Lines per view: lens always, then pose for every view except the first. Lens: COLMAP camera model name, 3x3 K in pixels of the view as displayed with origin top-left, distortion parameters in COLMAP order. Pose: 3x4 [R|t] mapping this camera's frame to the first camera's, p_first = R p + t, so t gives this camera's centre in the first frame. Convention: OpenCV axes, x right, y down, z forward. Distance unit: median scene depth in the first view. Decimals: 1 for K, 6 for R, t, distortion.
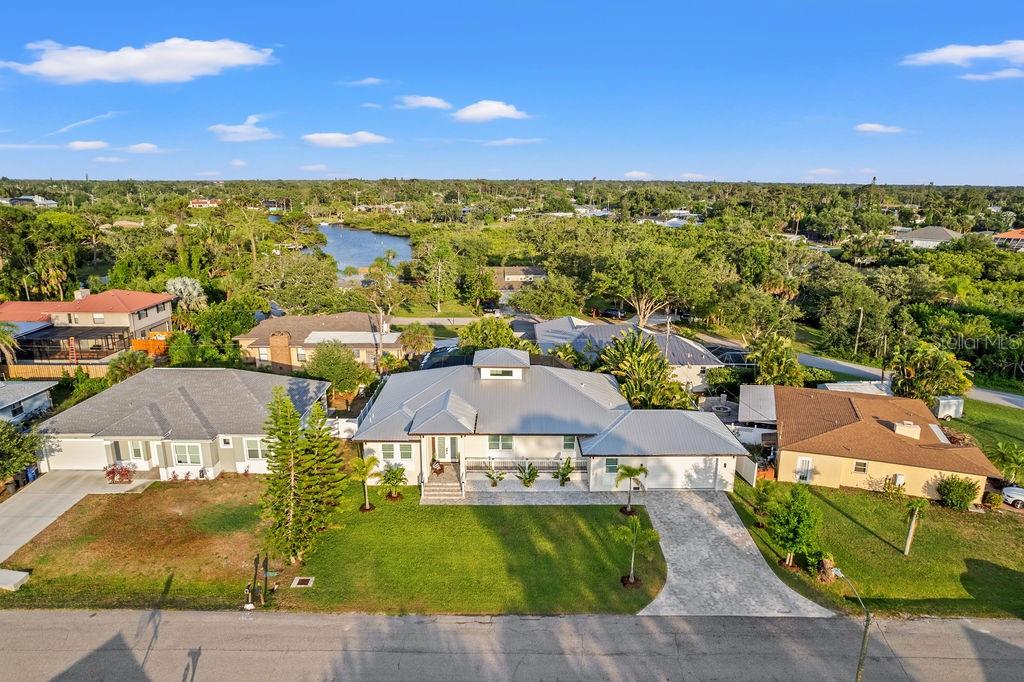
lens RADIAL K [[625.0, 0, 512.0], [0, 625.0, 341.0], [0, 0, 1]] dist [-0.047766, 0.038449]
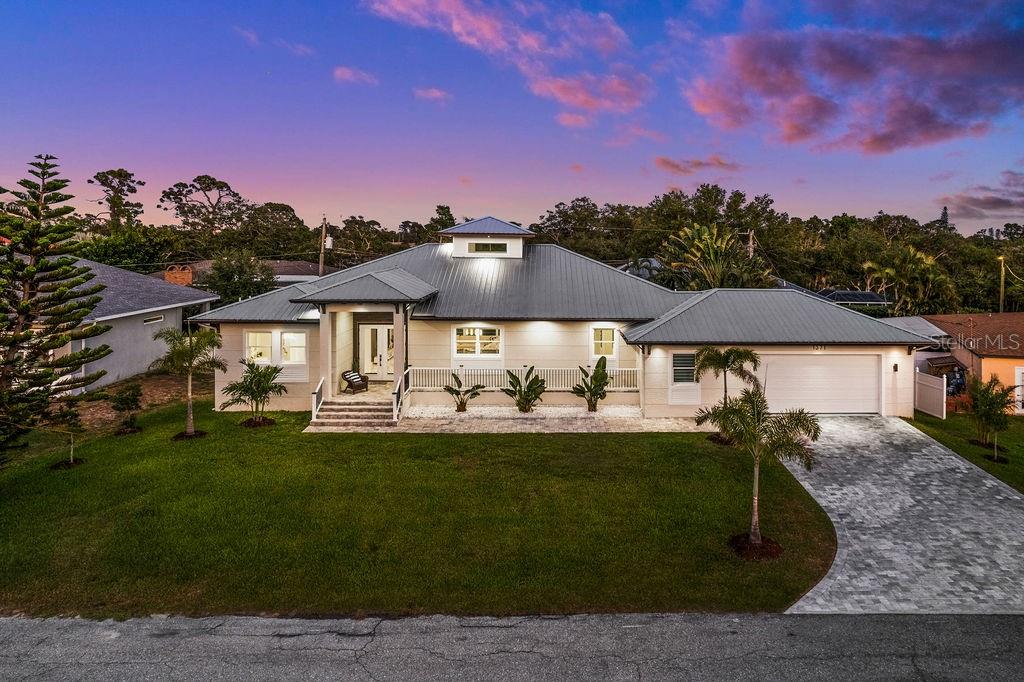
lens RADIAL K [[666.0, 0, 560.5], [0, 666.0, 339.5], [0, 0, 1]] dist [-0.033708, 0.001352]
pose [[0.999883, -0.011201, 0.010417, 0.045319], [0.012358, 0.992873, -0.118538, 0.221851], [-0.009015, 0.118653, 0.992895, 0.404826]]
